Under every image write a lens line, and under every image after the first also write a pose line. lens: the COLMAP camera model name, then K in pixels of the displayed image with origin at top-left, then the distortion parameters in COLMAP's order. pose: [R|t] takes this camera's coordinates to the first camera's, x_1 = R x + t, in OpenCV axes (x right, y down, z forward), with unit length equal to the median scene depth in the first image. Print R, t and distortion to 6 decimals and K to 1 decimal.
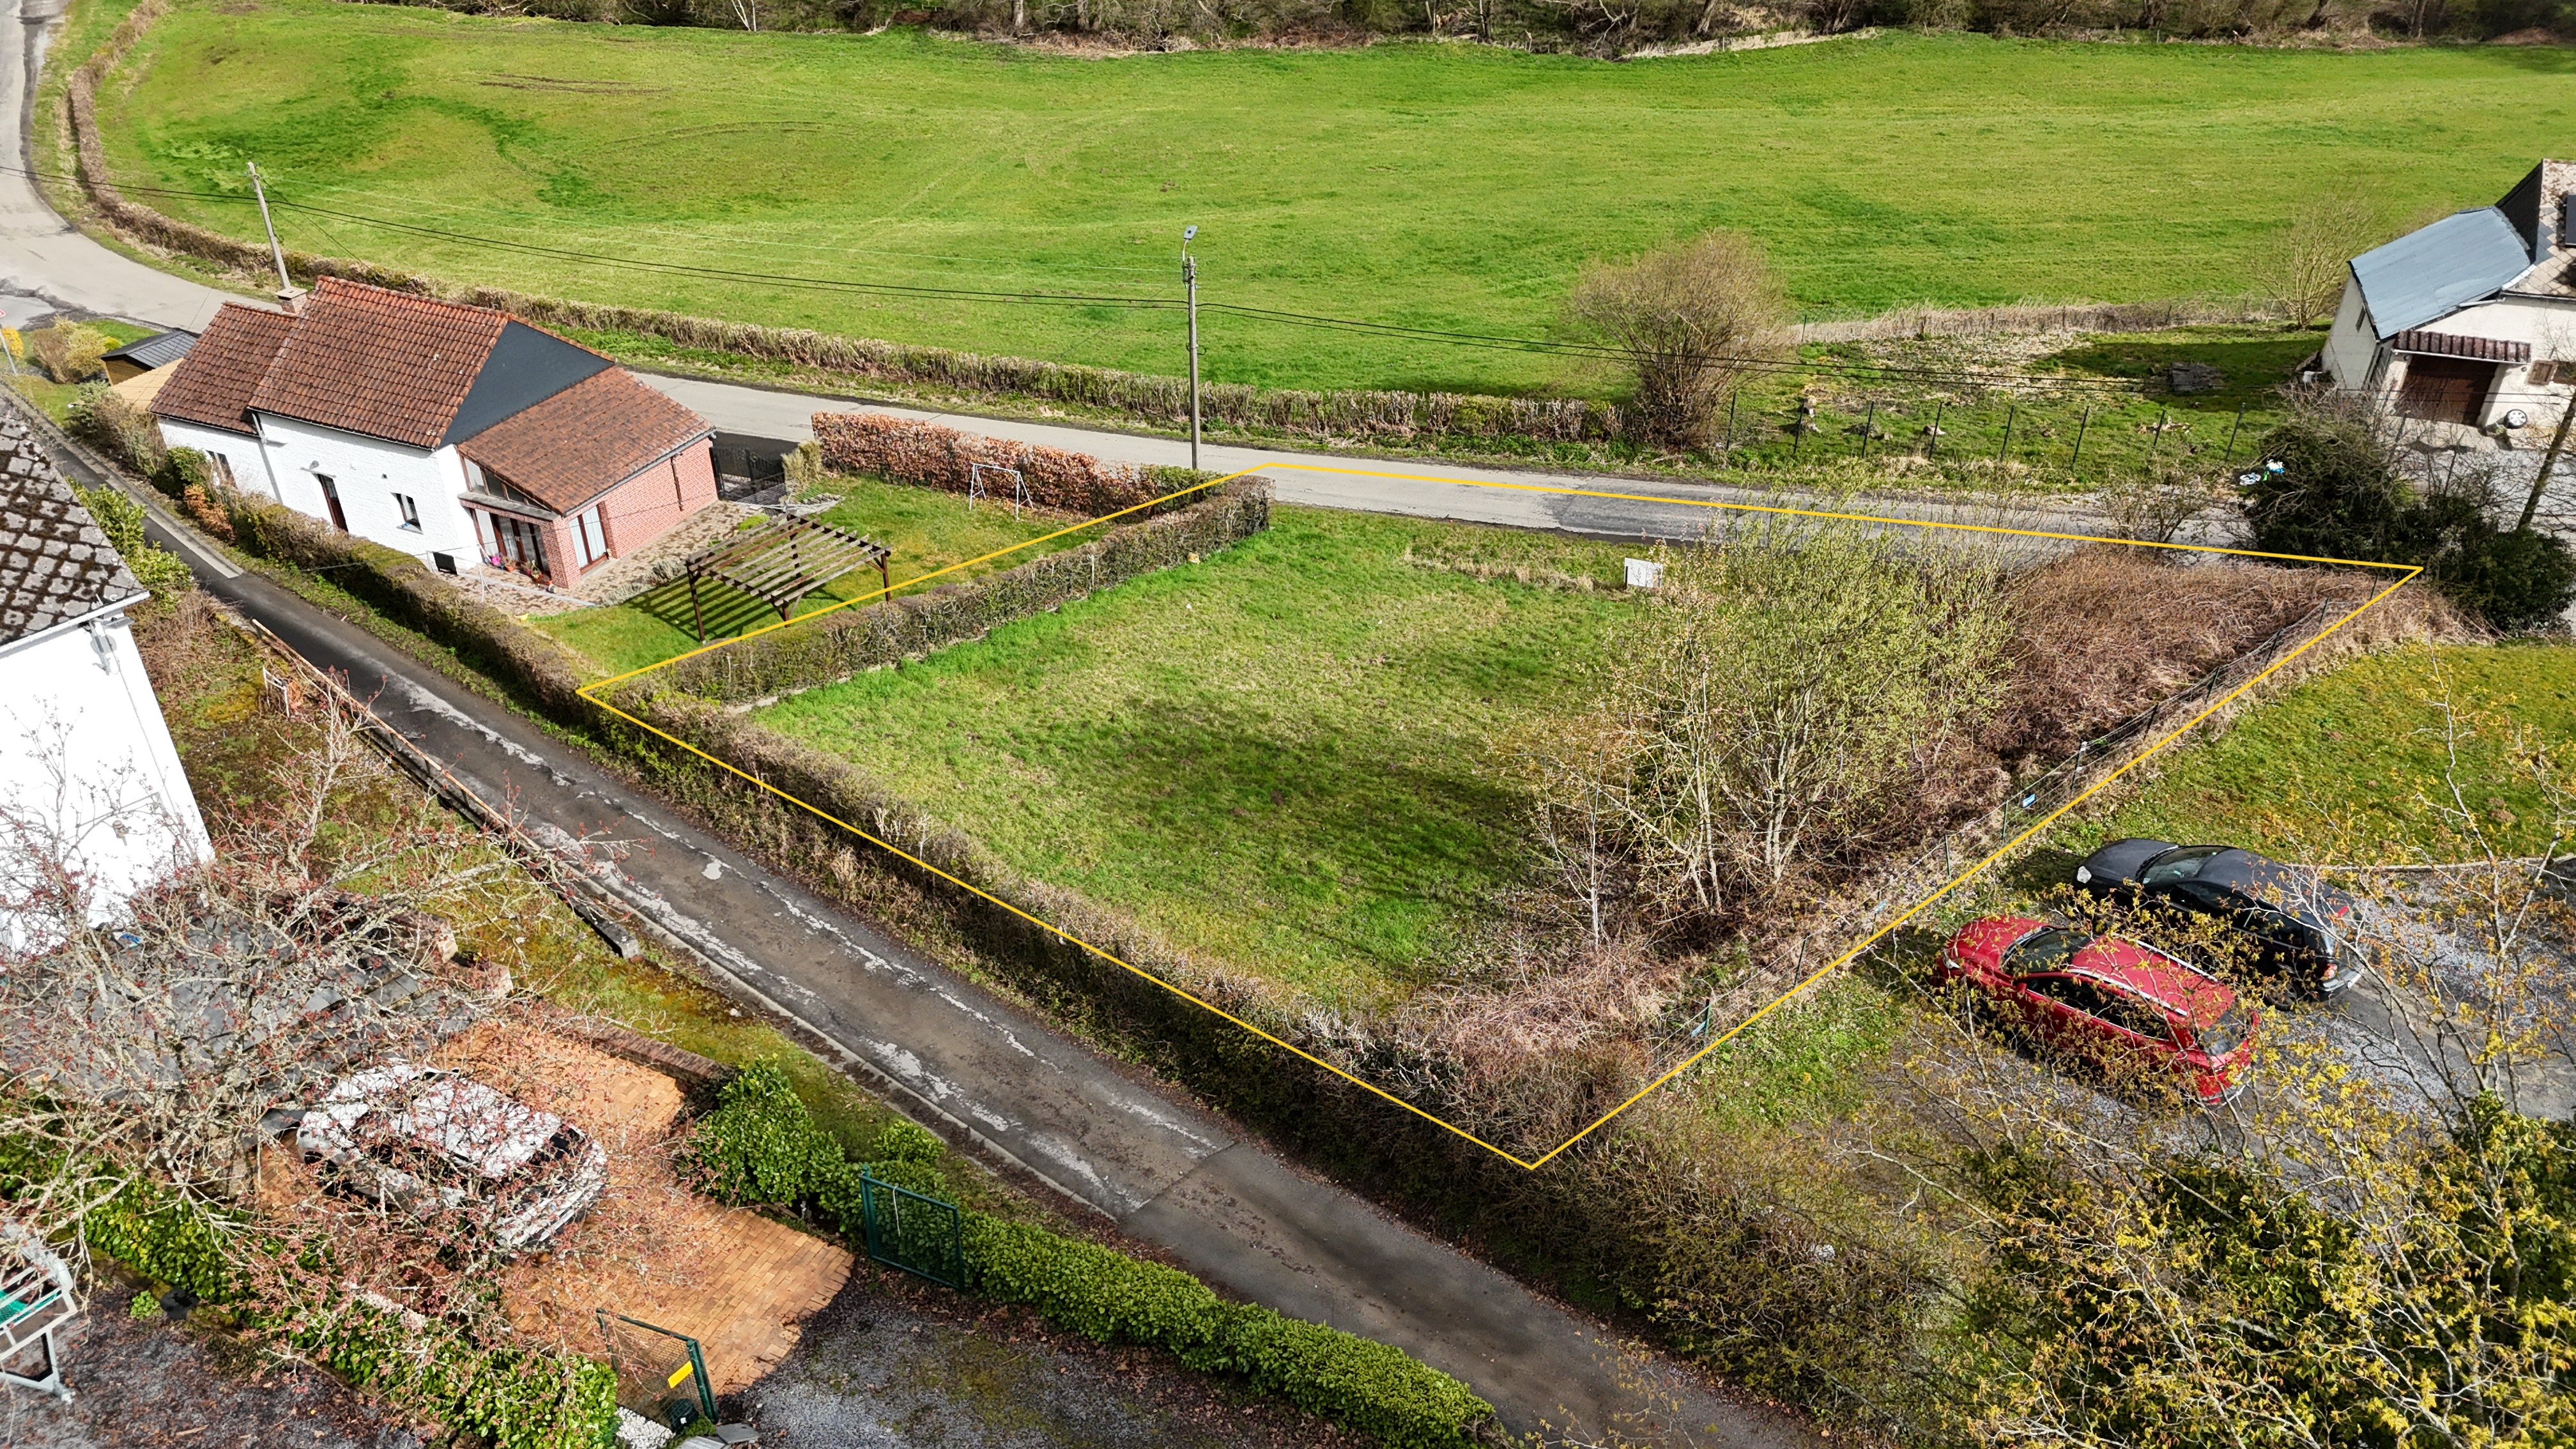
lens RADIAL K [[1851.3, 0, 1295.5], [0, 1851.3, 793.7], [0, 0, 1]] dist [0.068962, -0.054885]
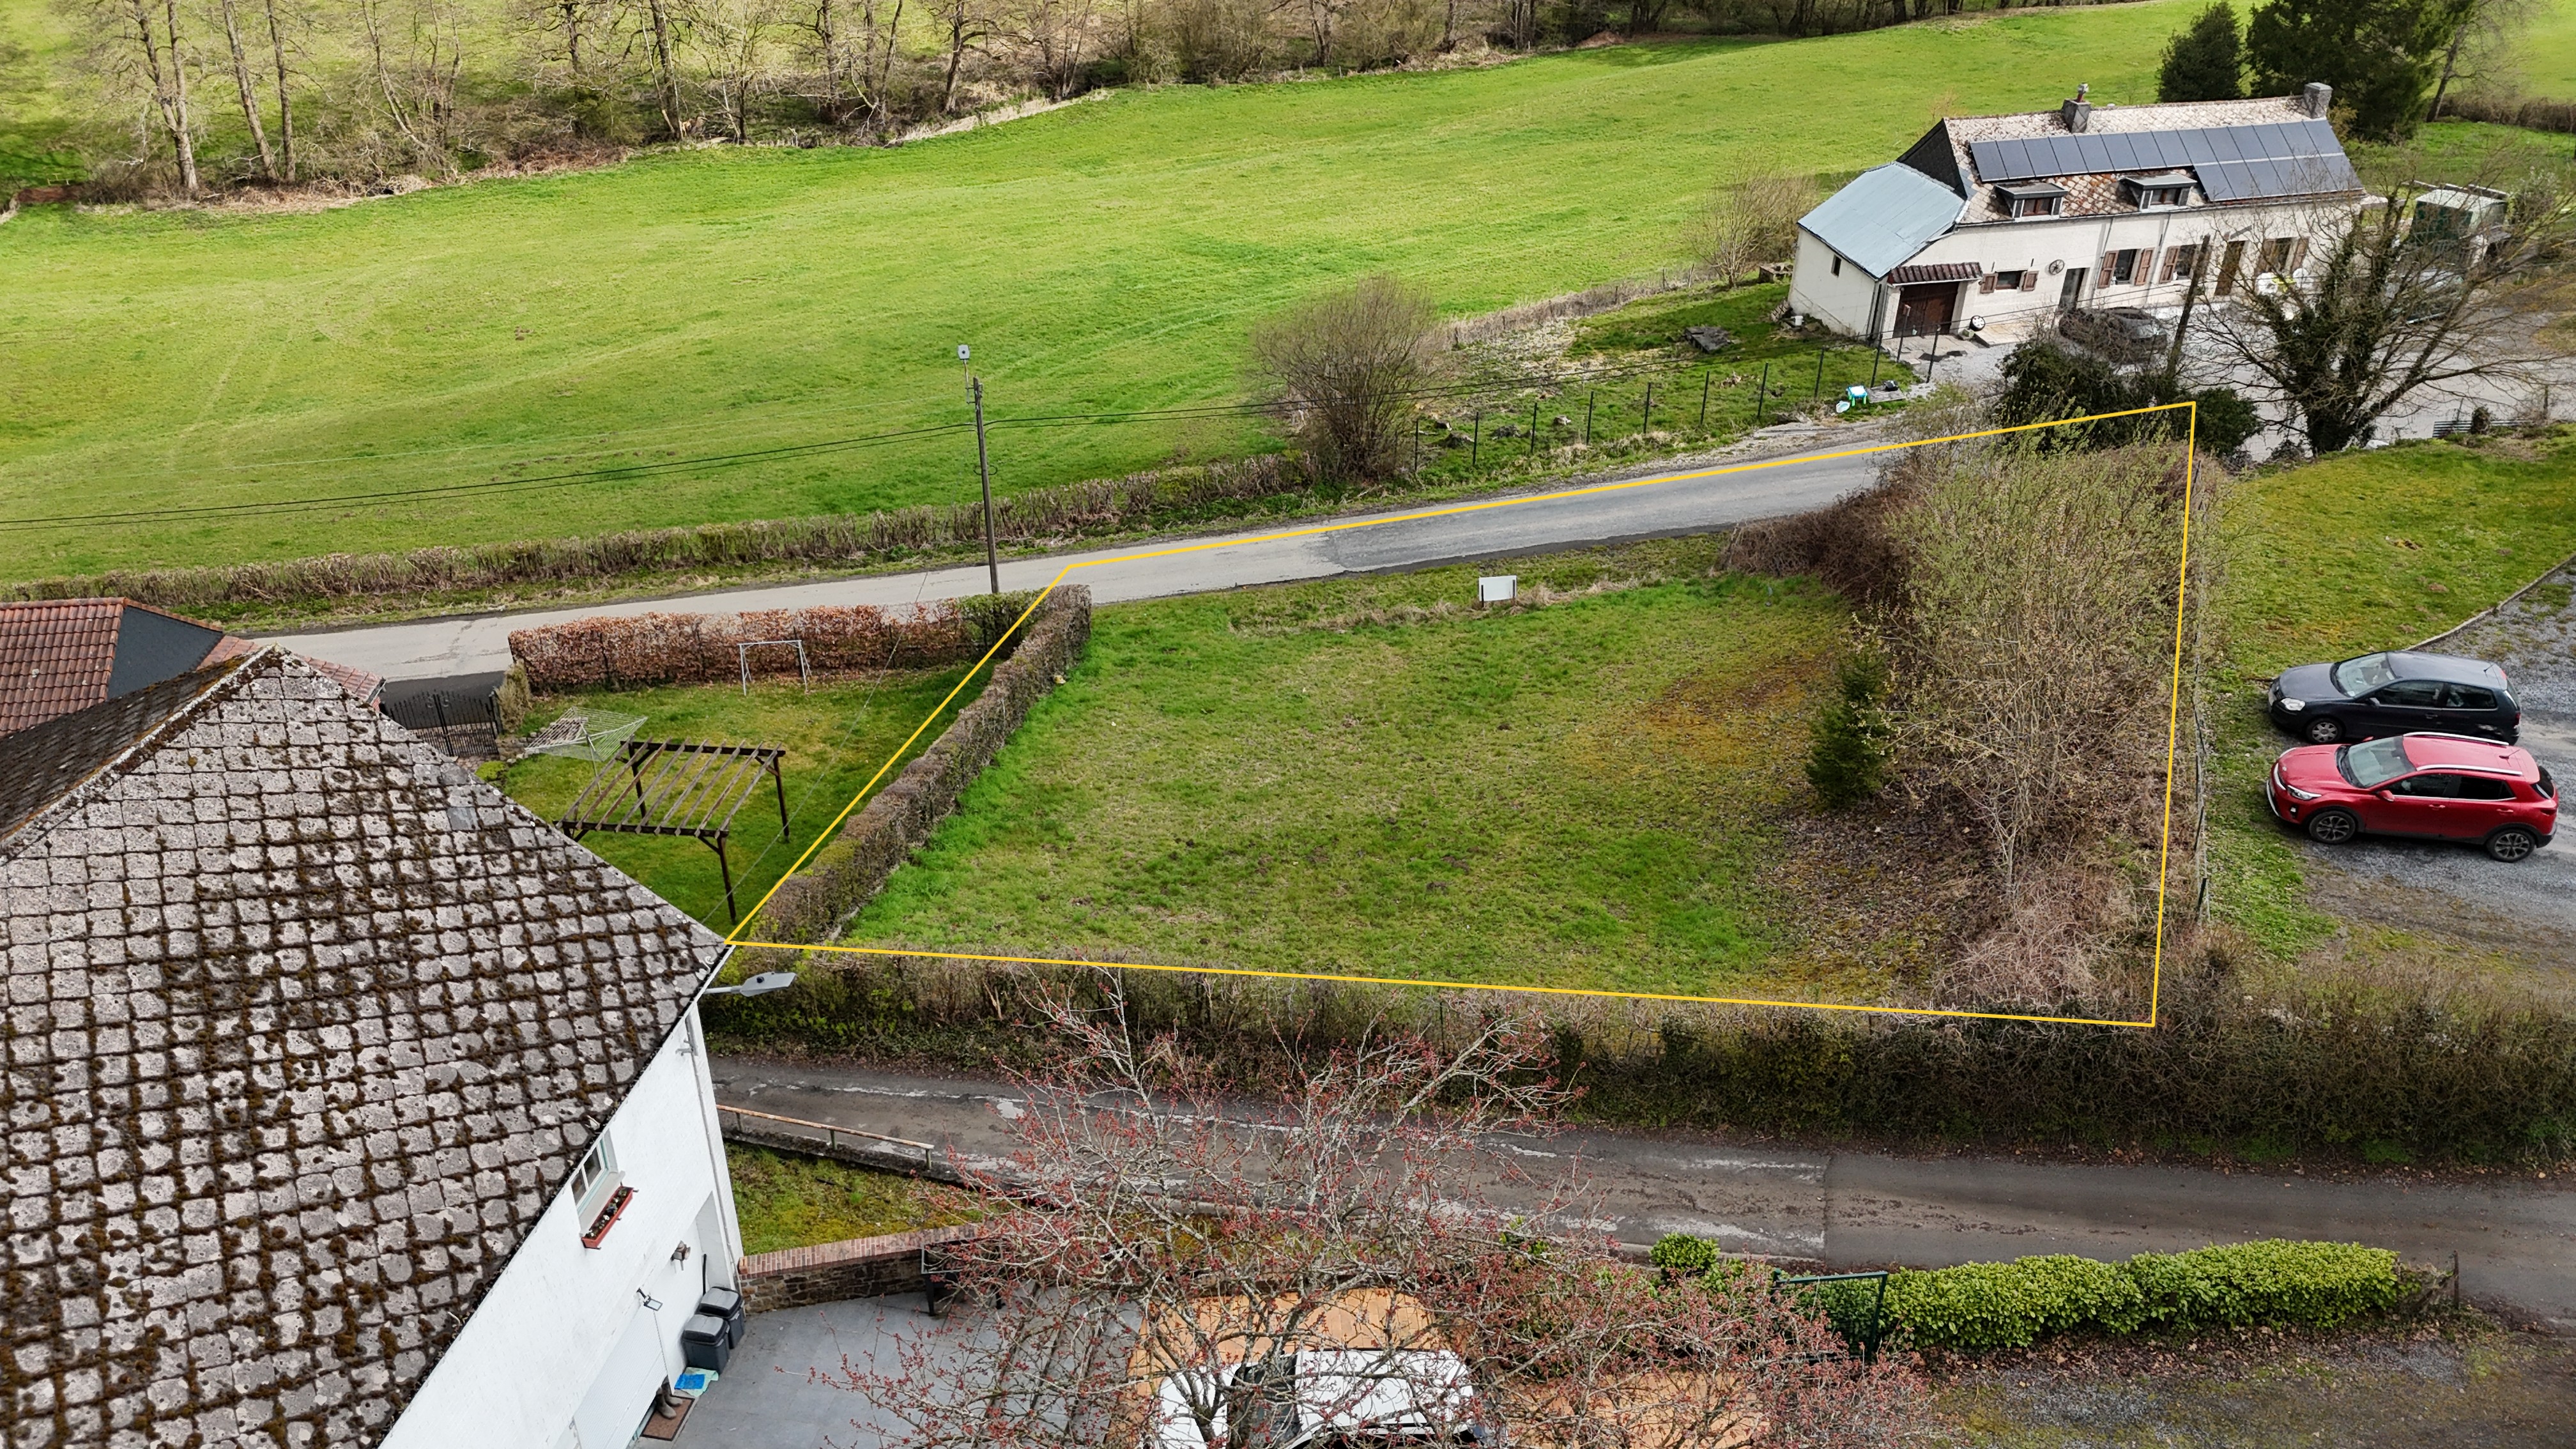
lens RADIAL K [[1851.3, 0, 1295.5], [0, 1851.3, 793.7], [0, 0, 1]] dist [0.068962, -0.054885]
pose [[0.872750, -0.265925, 0.409380, -0.322414], [0.280380, 0.959549, 0.025566, -0.055136], [-0.399618, 0.092469, 0.912006, 0.075080]]
